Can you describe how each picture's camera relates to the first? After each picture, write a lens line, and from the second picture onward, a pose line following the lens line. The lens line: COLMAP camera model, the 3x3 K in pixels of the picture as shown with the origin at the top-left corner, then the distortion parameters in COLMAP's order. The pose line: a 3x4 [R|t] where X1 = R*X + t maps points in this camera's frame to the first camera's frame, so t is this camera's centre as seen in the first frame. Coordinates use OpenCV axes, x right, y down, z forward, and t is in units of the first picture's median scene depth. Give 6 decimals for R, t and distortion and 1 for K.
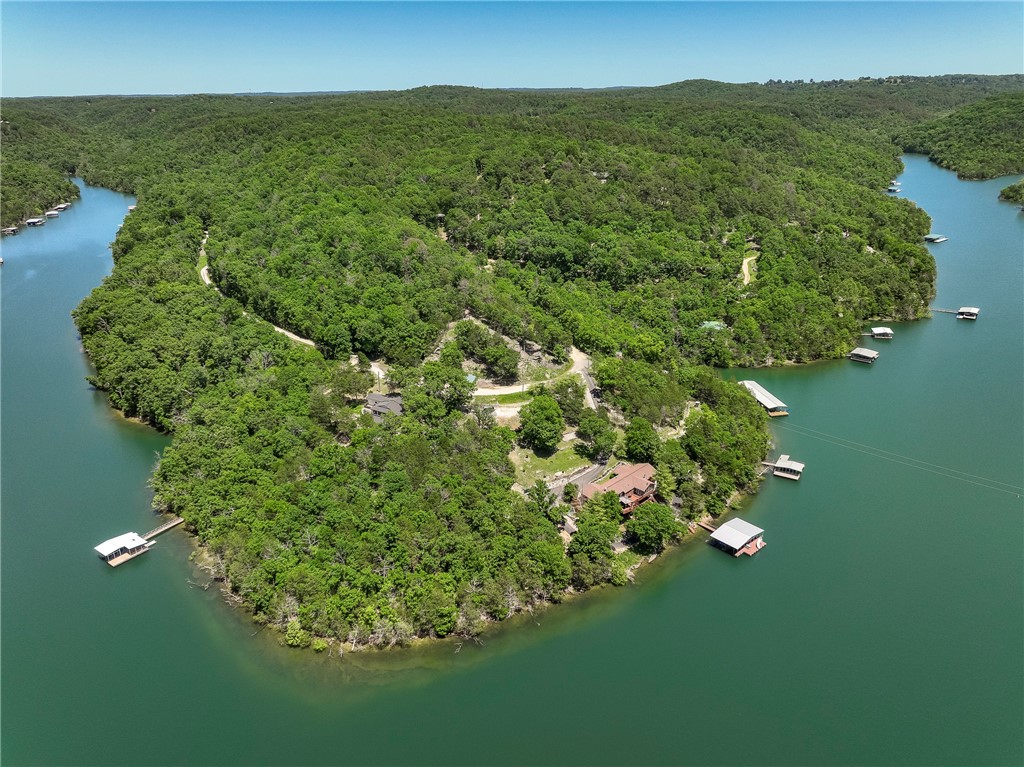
lens RADIAL K [[740.8, 0, 503.8], [0, 740.8, 382.8], [0, 0, 1]] dist [-0.001130, 0.007809]
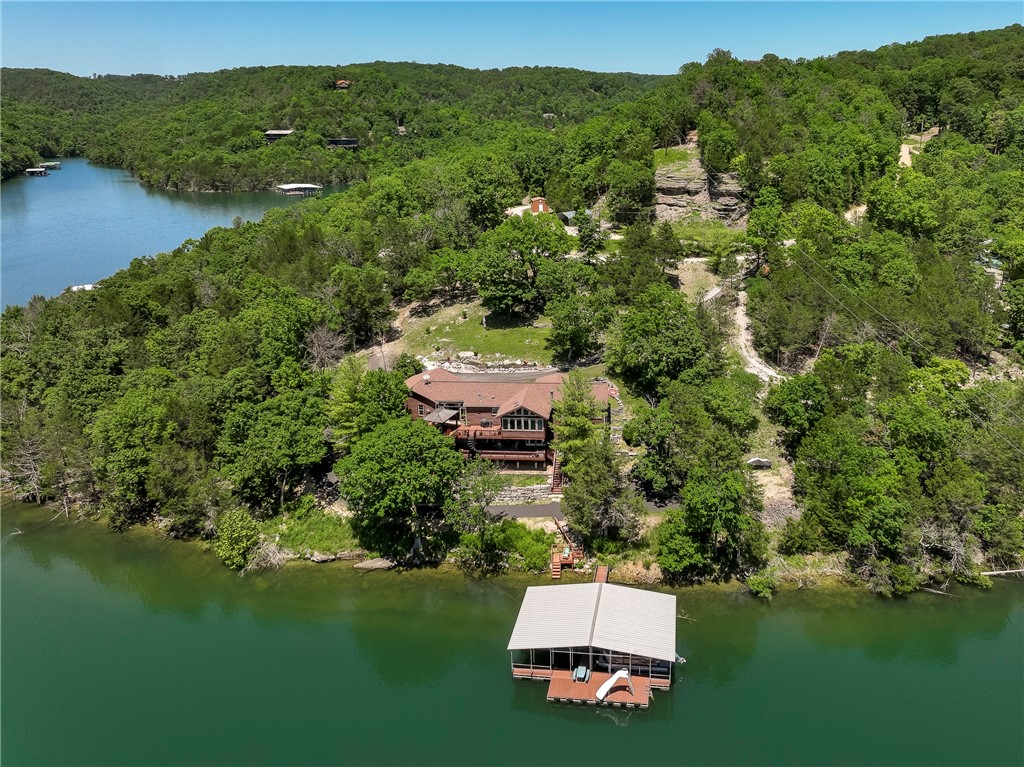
lens RADIAL K [[784.3, 0, 577.9], [0, 784.3, 341.0], [0, 0, 1]] dist [0.006241, -0.002976]
pose [[0.666496, 0.210574, -0.715152, 0.465049], [-0.287388, 0.957710, 0.014159, 0.081194], [0.687889, 0.196089, 0.698826, 0.673087]]
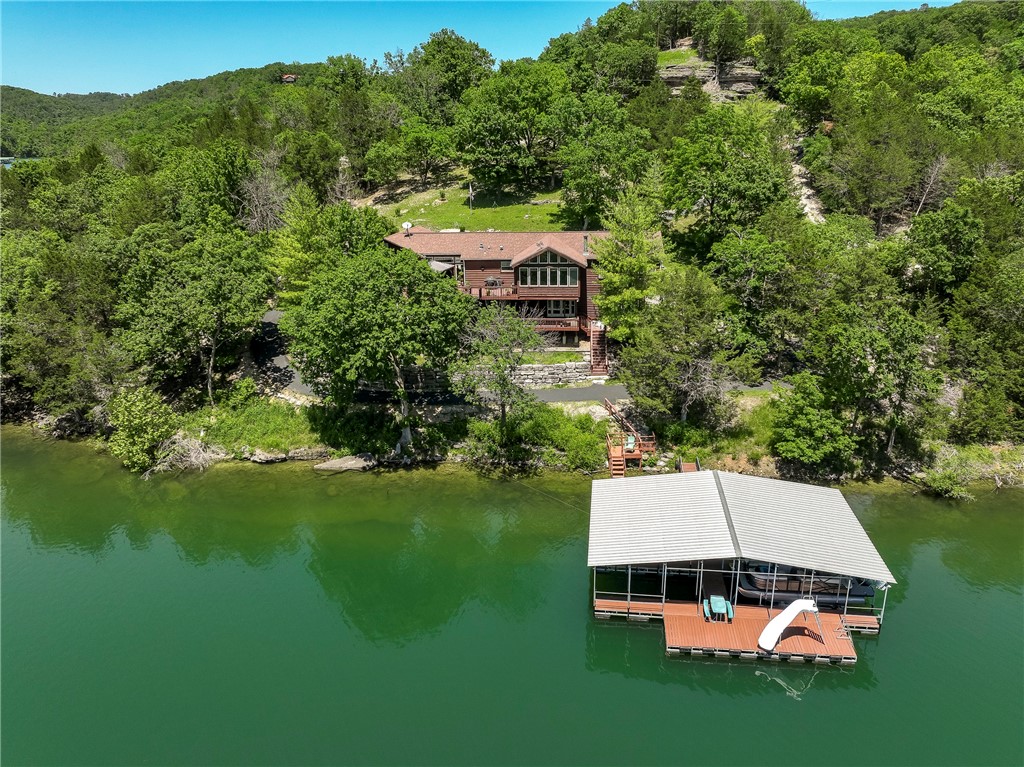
lens RADIAL K [[740.8, 0, 509.0], [0, 740.8, 379.2], [0, 0, 1]] dist [-0.001130, 0.007809]
pose [[0.660595, 0.240297, -0.711246, 0.360898], [-0.276275, 0.958719, 0.067307, 0.153935], [0.698059, 0.152037, 0.699713, 0.749346]]
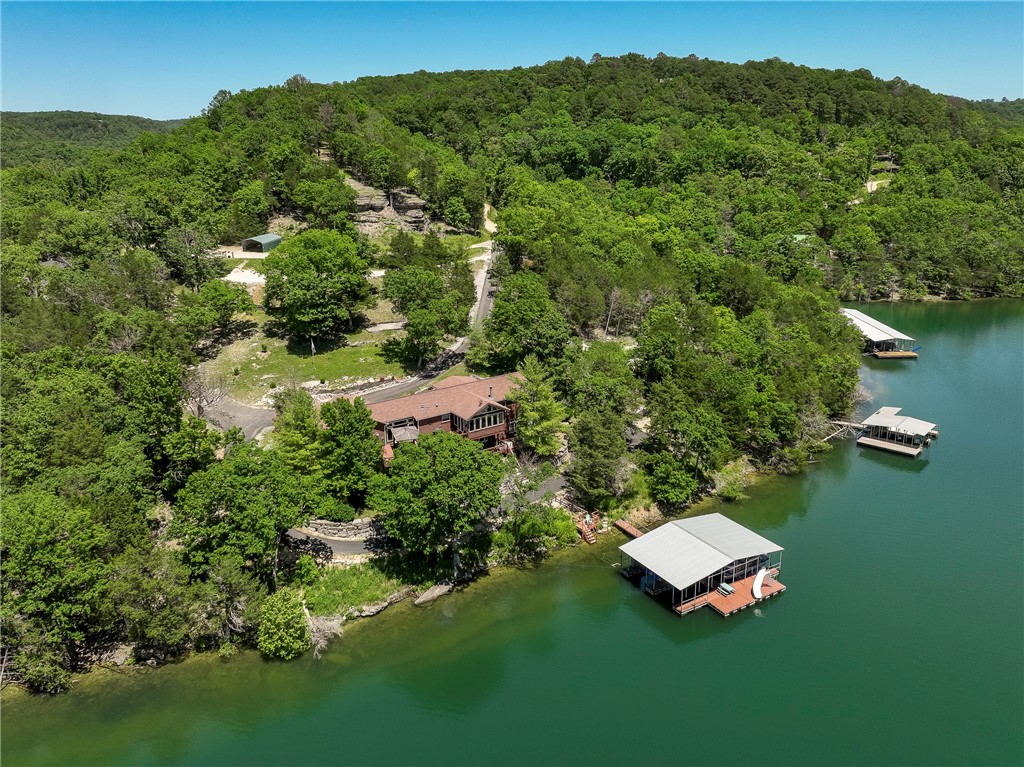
lens RADIAL K [[740.8, 0, 515.0], [0, 740.8, 376.5], [0, 0, 1]] dist [-0.001130, 0.007809]
pose [[0.980506, 0.046281, -0.190960, 0.263887], [-0.063487, 0.994357, -0.084987, 0.141554], [0.185949, 0.095453, 0.977912, 0.571088]]
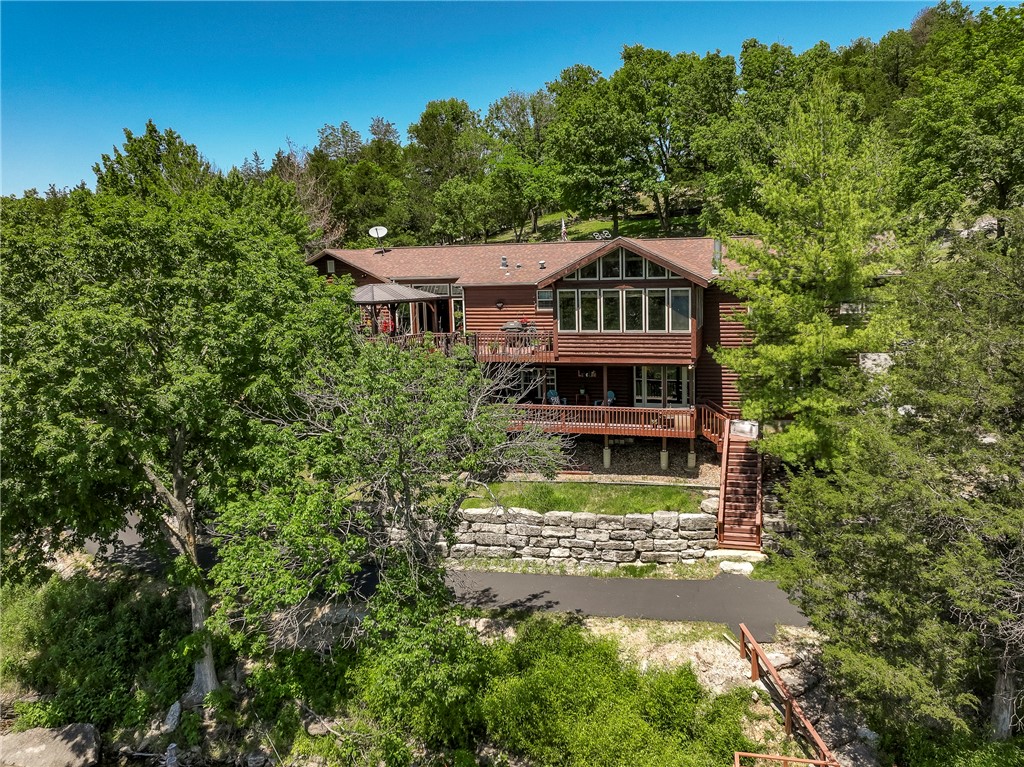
lens RADIAL K [[784.3, 0, 536.8], [0, 784.3, 370.5], [0, 0, 1]] dist [0.006241, -0.002976]
pose [[0.489033, 0.113673, -0.864827, 0.276727], [-0.314076, 0.947917, -0.053006, 0.152398], [0.813759, 0.297543, 0.499265, 0.865088]]
